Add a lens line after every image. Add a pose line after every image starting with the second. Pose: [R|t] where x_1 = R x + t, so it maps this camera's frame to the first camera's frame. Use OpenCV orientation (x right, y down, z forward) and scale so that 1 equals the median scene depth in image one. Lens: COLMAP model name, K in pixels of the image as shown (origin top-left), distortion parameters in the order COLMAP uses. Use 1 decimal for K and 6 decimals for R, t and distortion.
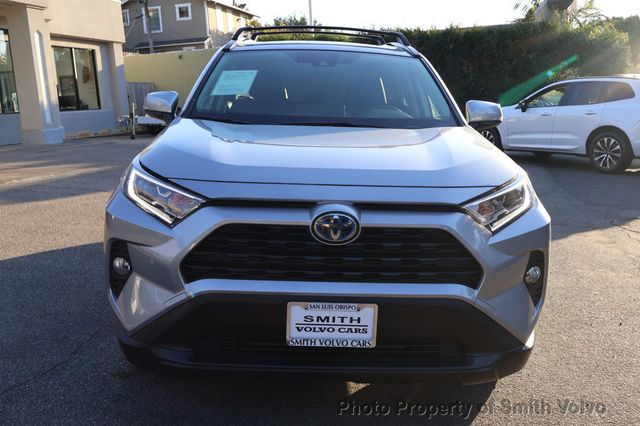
lens RADIAL K [[645.7, 0, 318.8], [0, 645.7, 213.4], [0, 0, 1]] dist [0.024830, 0.000000]
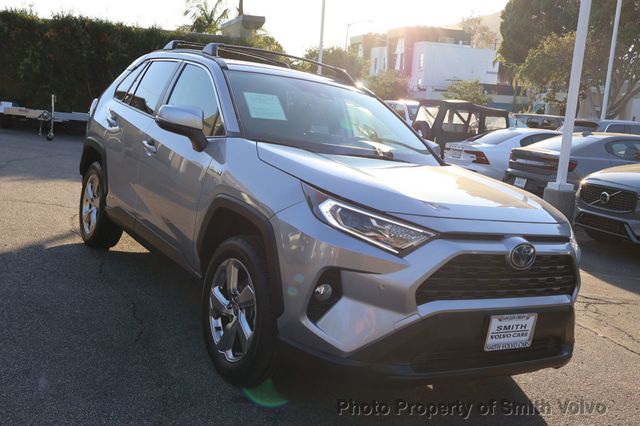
lens RADIAL K [[645.7, 0, 318.5], [0, 645.7, 212.3], [0, 0, 1]] dist [0.024830, 0.000000]
pose [[0.847455, 0.015103, 0.530652, -0.974520], [-0.017679, 0.999844, -0.000224, -0.054673], [-0.530572, -0.009191, 0.847590, 0.123407]]
